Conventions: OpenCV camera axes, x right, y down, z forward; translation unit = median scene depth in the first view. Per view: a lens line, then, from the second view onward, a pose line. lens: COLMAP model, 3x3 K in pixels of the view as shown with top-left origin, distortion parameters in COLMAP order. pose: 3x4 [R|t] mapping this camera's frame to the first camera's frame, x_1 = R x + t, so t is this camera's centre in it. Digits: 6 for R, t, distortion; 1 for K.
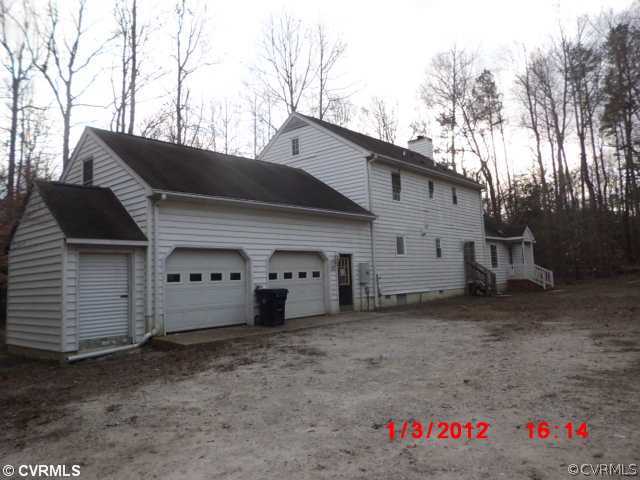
lens RADIAL K [[502.7, 0, 320.0], [0, 502.7, 240.0], [0, 0, 1]] dist [-0.008920, -0.005333]
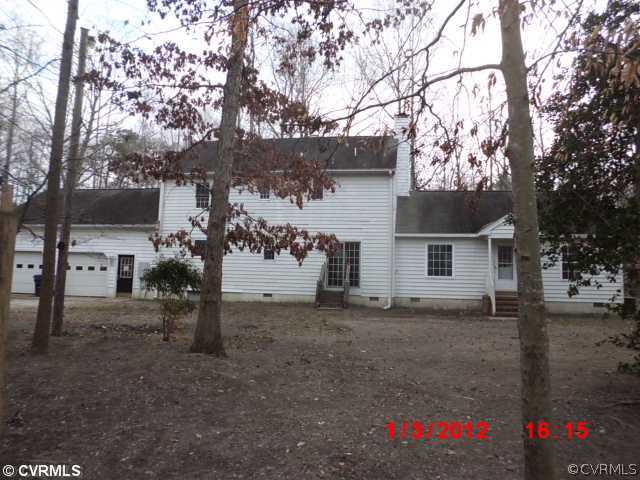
lens RADIAL K [[502.7, 0, 320.0], [0, 502.7, 240.0], [0, 0, 1]] dist [-0.008920, -0.005333]
pose [[0.474106, -0.022564, -0.880178, 1.512669], [0.016976, 0.999720, -0.016484, 0.018952], [0.880304, -0.007126, 0.474357, 0.835186]]
